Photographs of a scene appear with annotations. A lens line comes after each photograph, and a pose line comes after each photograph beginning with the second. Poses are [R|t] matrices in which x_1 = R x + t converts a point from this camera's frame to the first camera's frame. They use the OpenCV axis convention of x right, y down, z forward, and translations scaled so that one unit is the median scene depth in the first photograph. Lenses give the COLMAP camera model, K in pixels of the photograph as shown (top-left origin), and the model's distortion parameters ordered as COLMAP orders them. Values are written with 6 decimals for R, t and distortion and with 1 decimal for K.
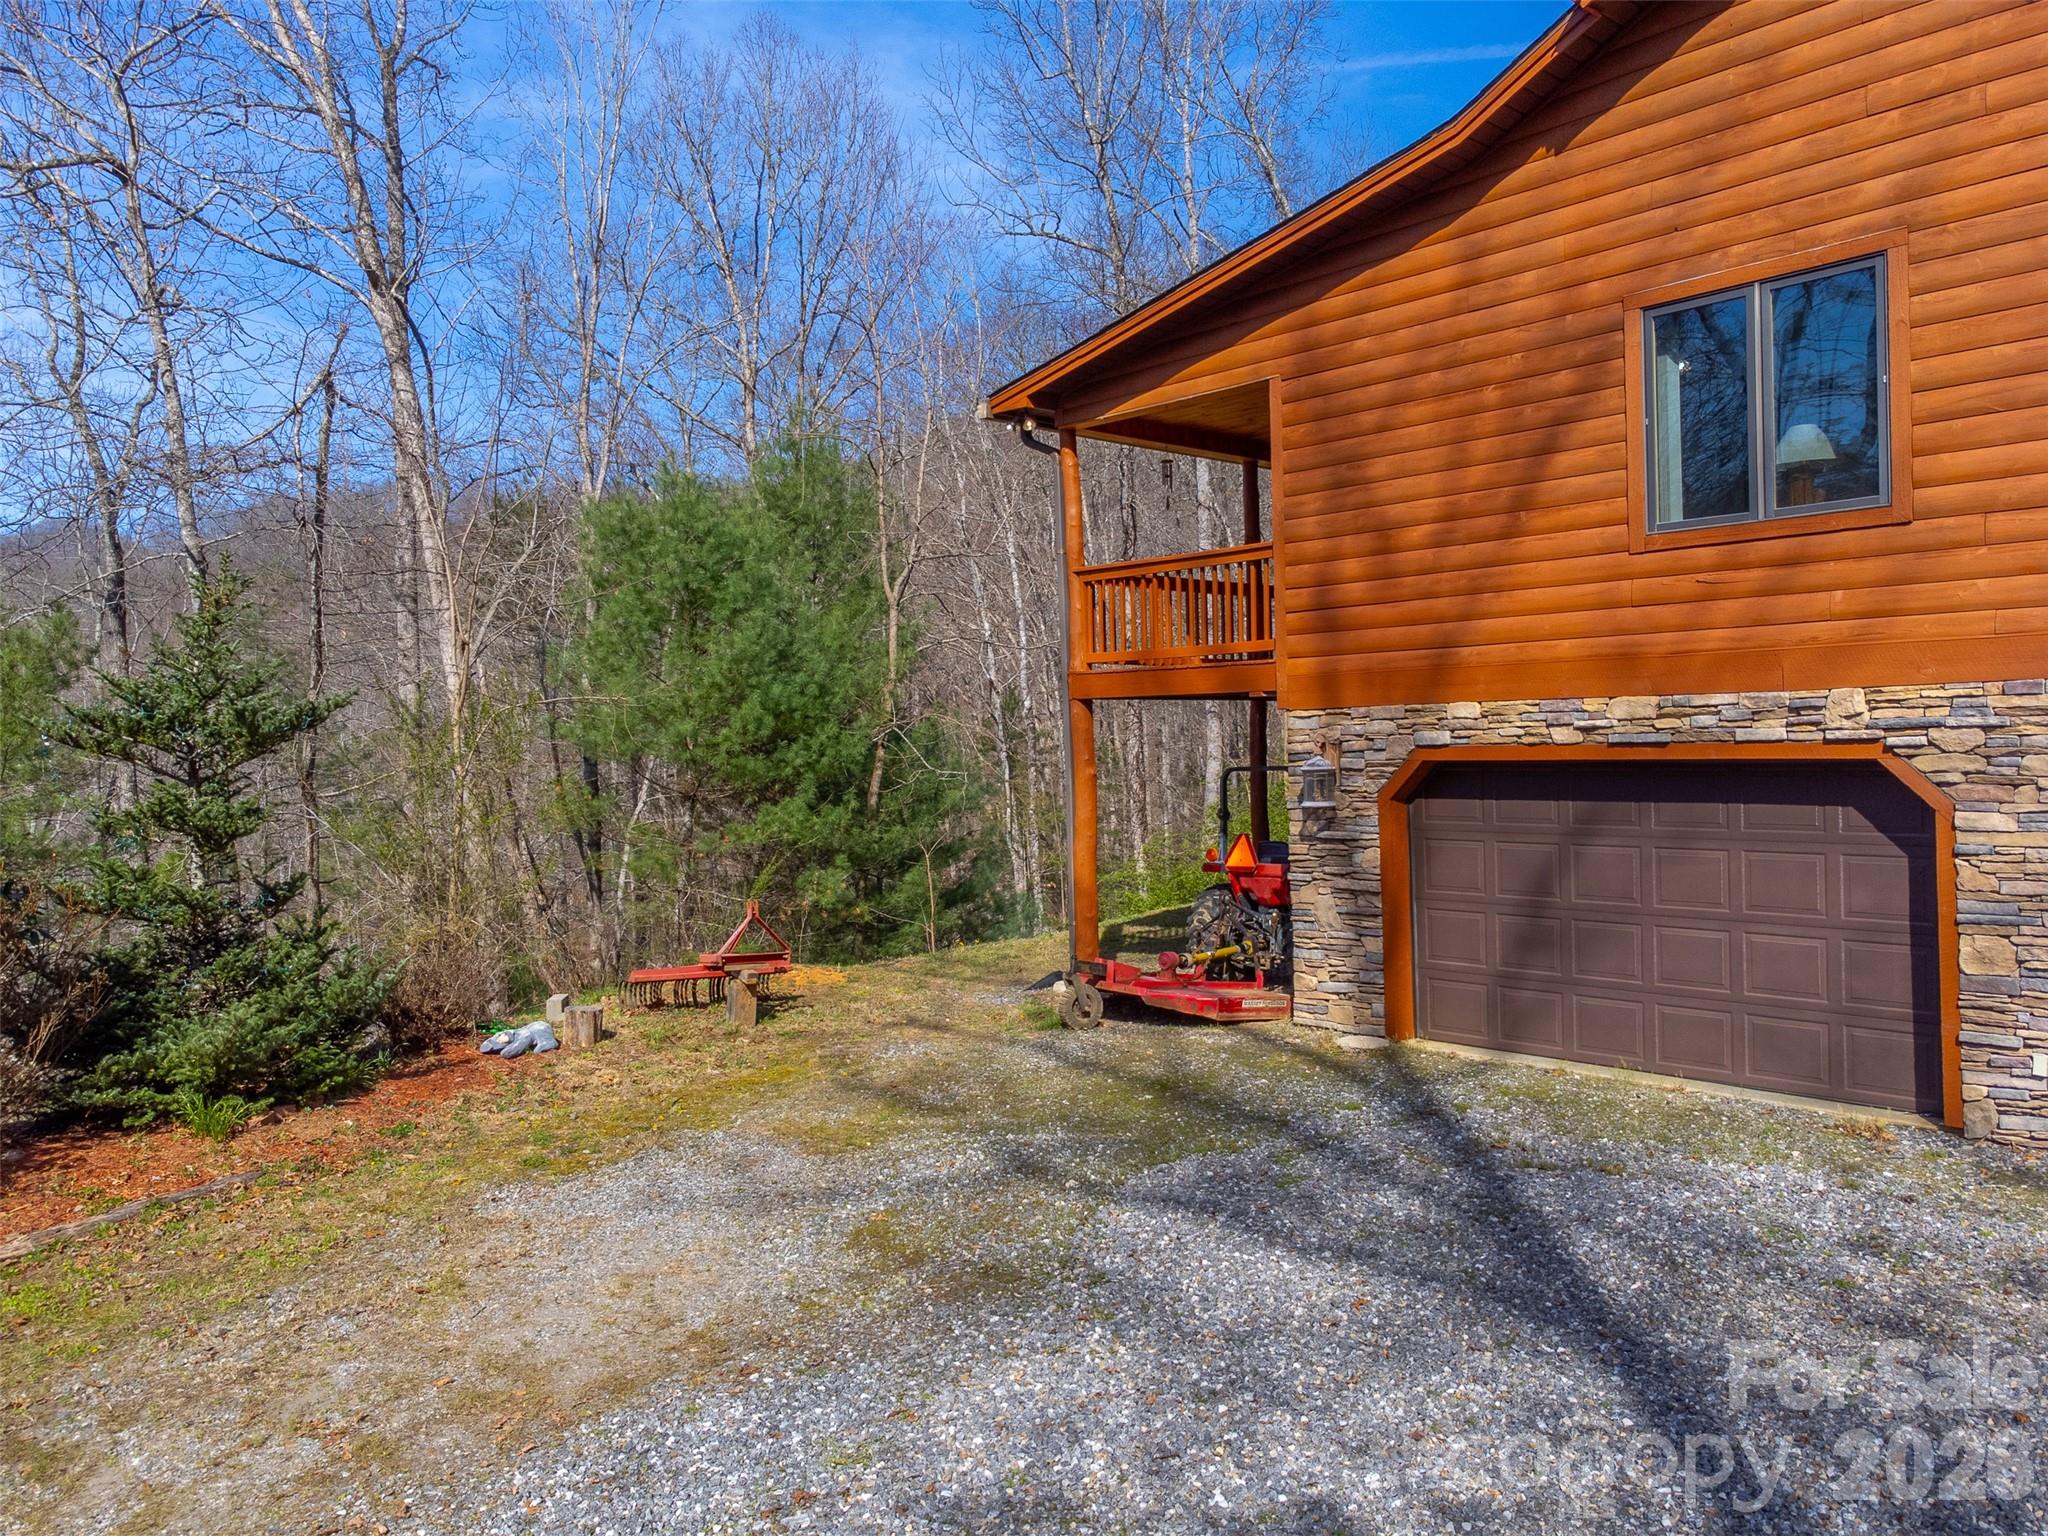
lens RADIAL K [[1534.2, 0, 1024.1], [0, 1534.2, 758.3], [0, 0, 1]] dist [0.014962, 0.016771]
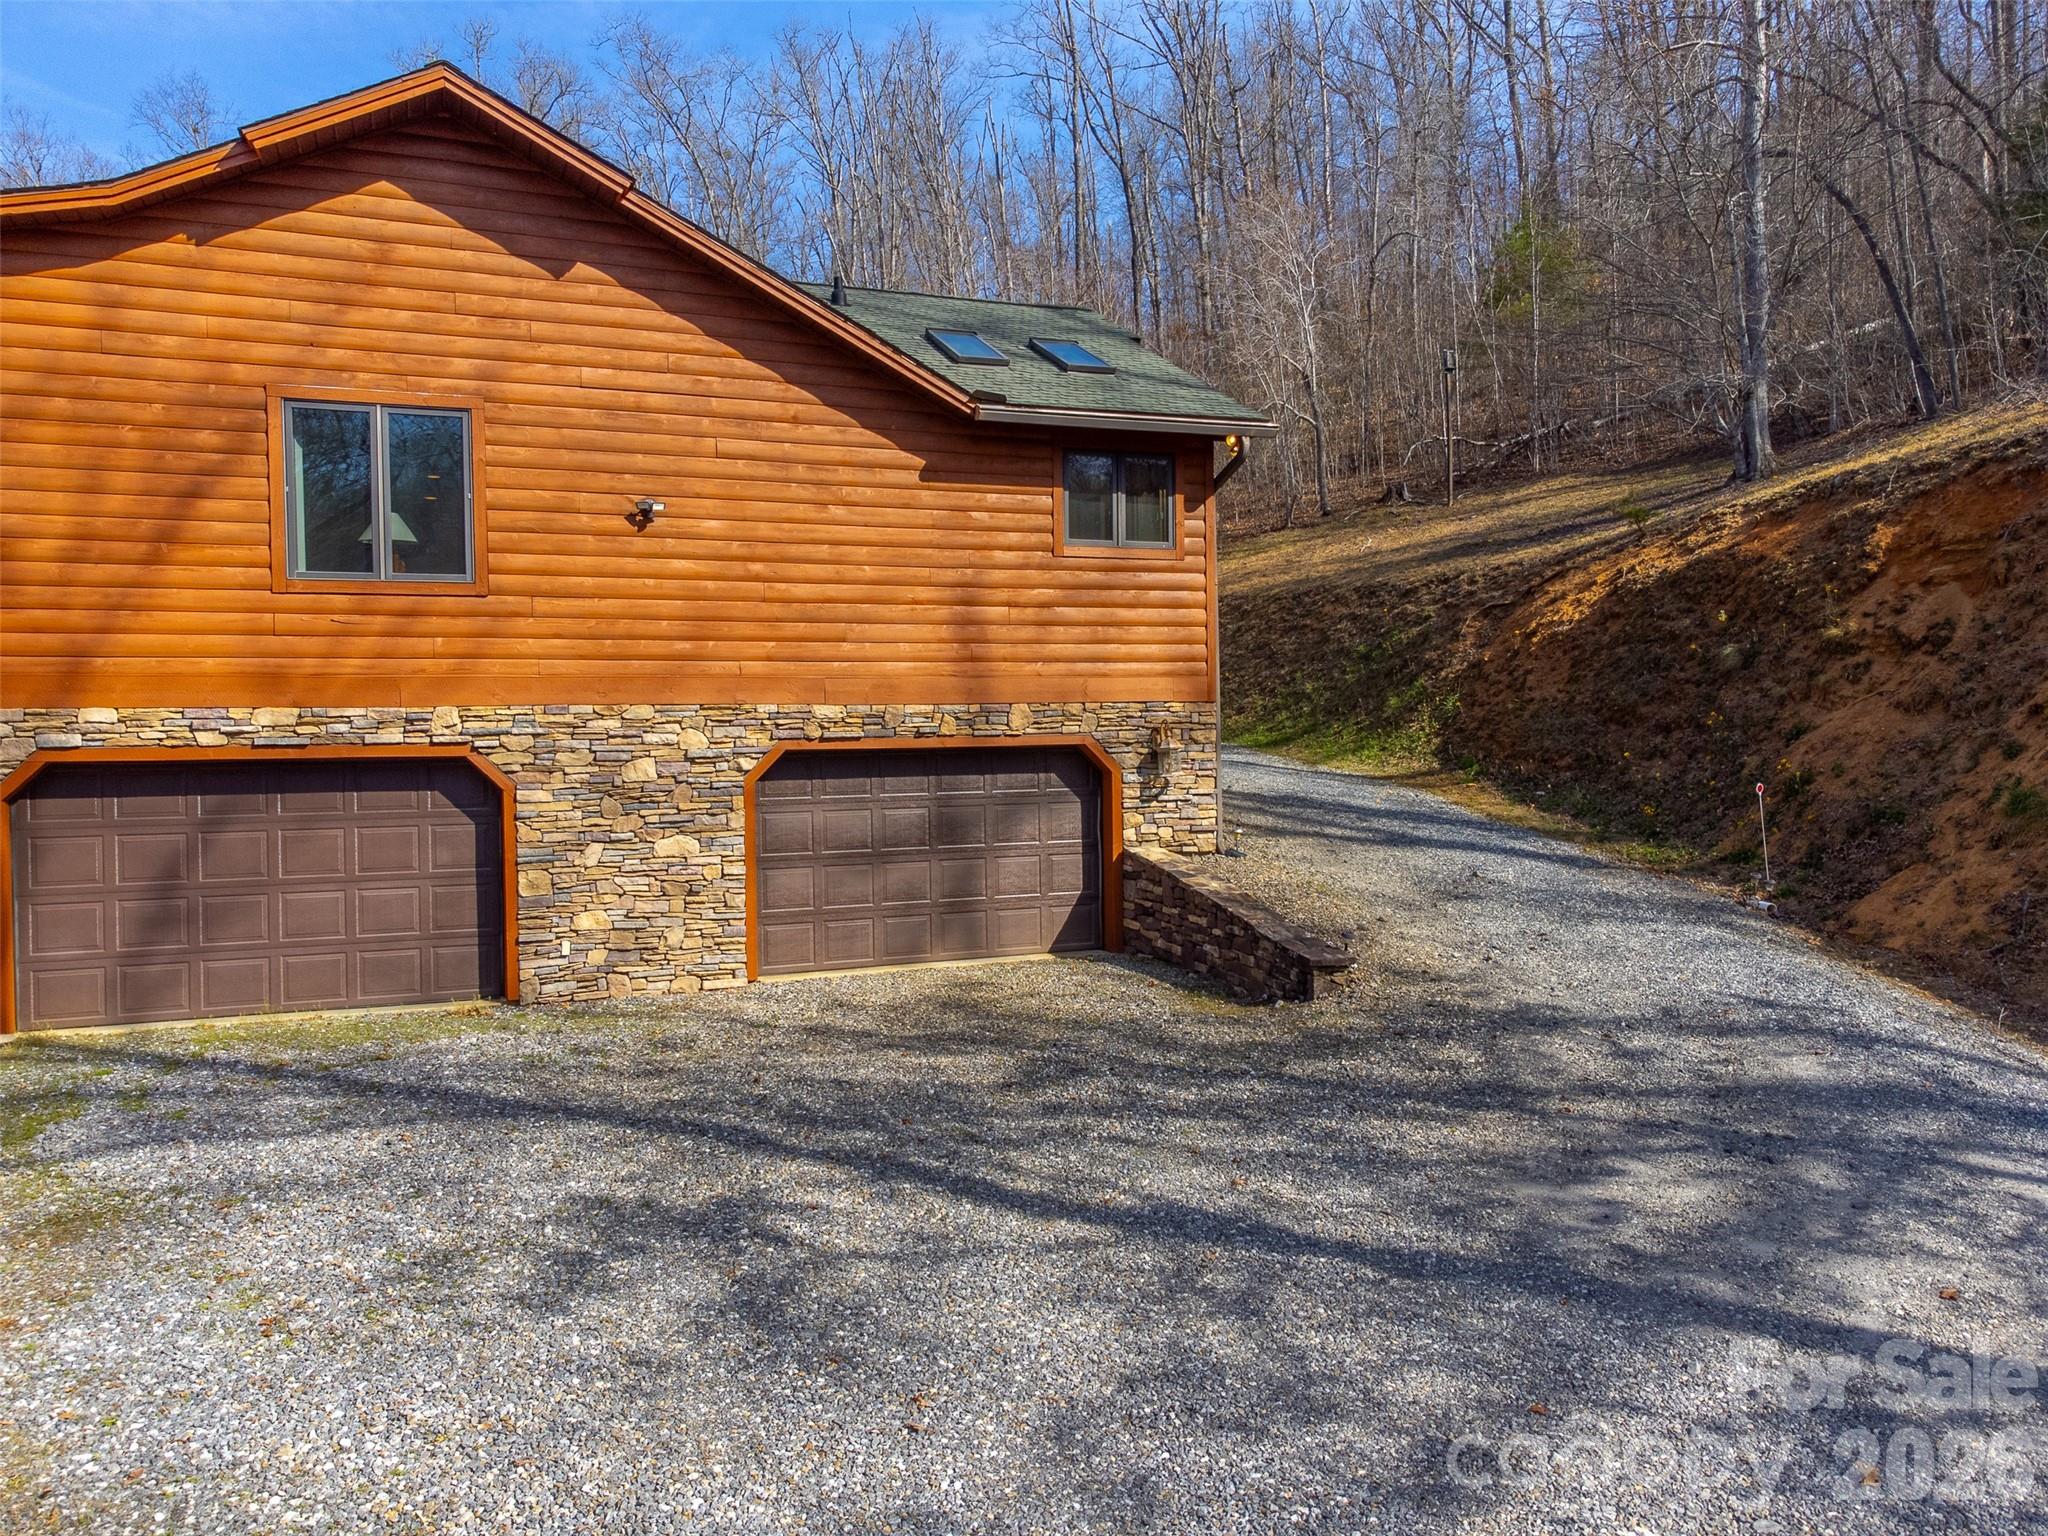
lens RADIAL K [[1534.2, 0, 1011.9], [0, 1534.2, 773.7], [0, 0, 1]] dist [0.014962, 0.016771]
pose [[0.372646, -0.003544, 0.927967, -0.563287], [0.017337, 0.999845, -0.003144, 0.028674], [-0.927811, 0.017259, 0.372650, -0.011658]]
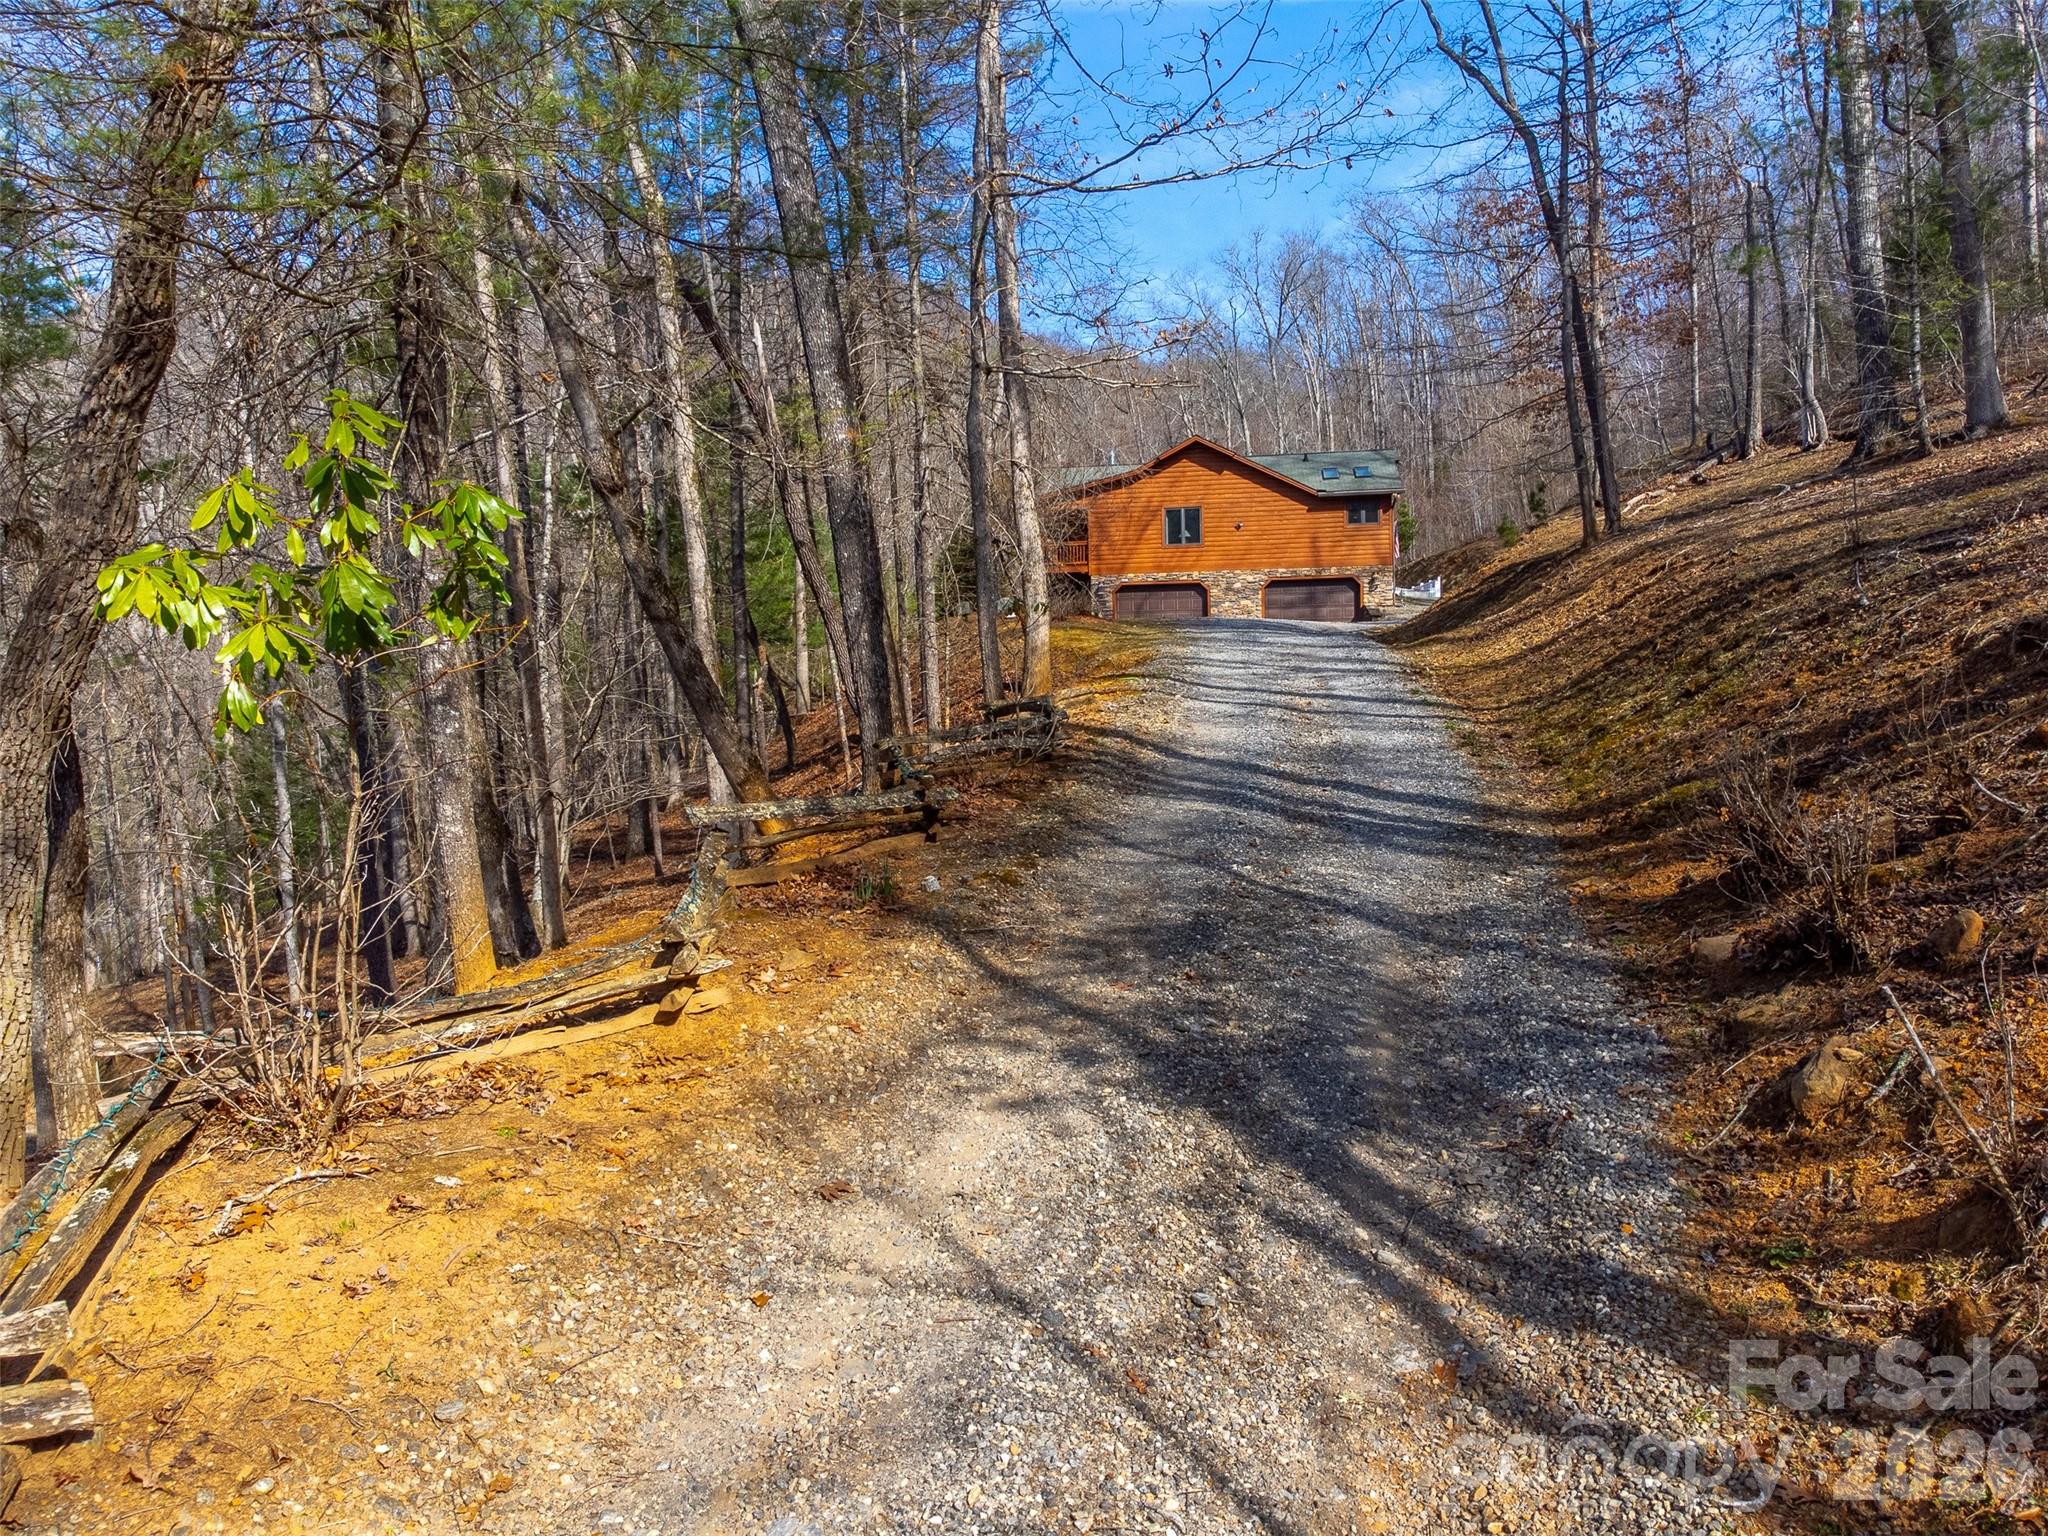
lens RADIAL K [[1534.2, 0, 1019.5], [0, 1534.2, 762.4], [0, 0, 1]] dist [0.014962, 0.016771]
pose [[0.764446, -0.070261, 0.640848, -4.163220], [0.022619, 0.996355, 0.082256, 0.202197], [-0.644291, -0.048385, 0.763248, -3.449950]]
